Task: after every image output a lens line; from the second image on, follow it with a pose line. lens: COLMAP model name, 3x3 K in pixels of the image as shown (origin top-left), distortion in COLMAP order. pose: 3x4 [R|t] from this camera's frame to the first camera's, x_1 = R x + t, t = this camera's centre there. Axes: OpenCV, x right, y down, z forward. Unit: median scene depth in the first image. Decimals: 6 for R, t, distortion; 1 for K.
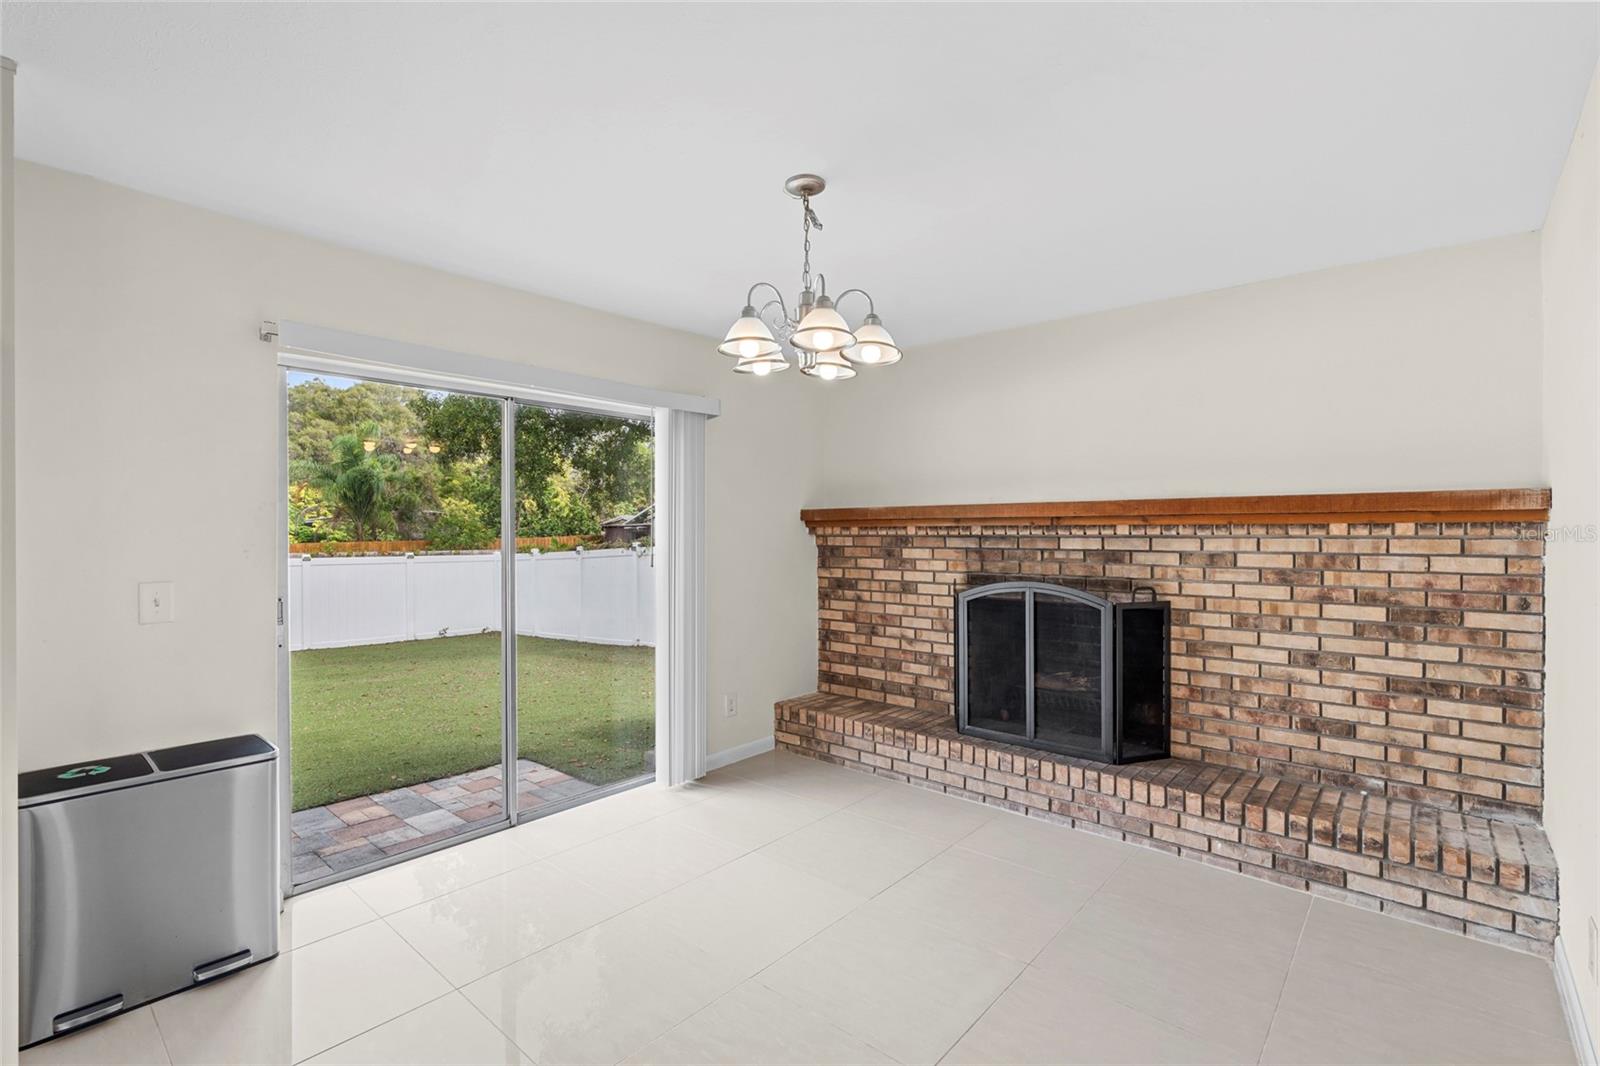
lens RADIAL K [[731.1, 0, 806.2], [0, 731.1, 533.5], [0, 0, 1]] dist [-0.000776, 0.000686]
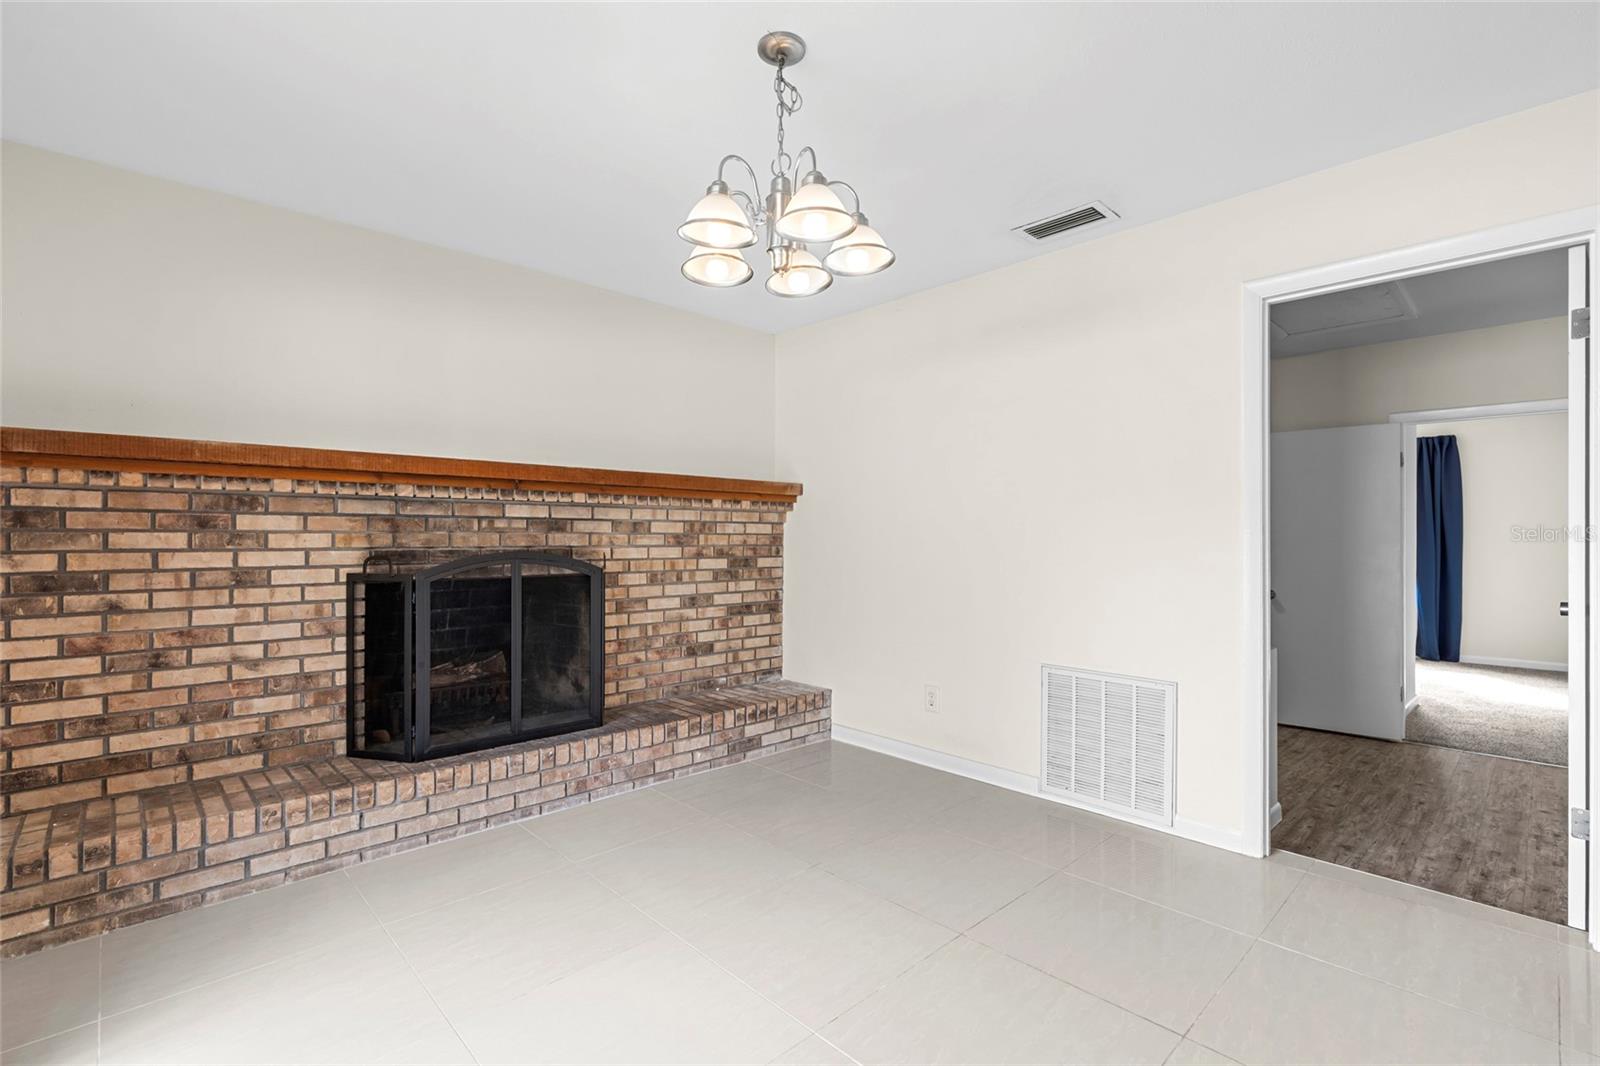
lens RADIAL K [[731.1, 0, 806.2], [0, 731.1, 533.5], [0, 0, 1]] dist [-0.000776, 0.000686]
pose [[0.086348, 0.006493, 0.996244, -0.559570], [-0.000023, 0.999979, -0.006515, 0.051816], [-0.996265, 0.000540, 0.086347, 0.610304]]
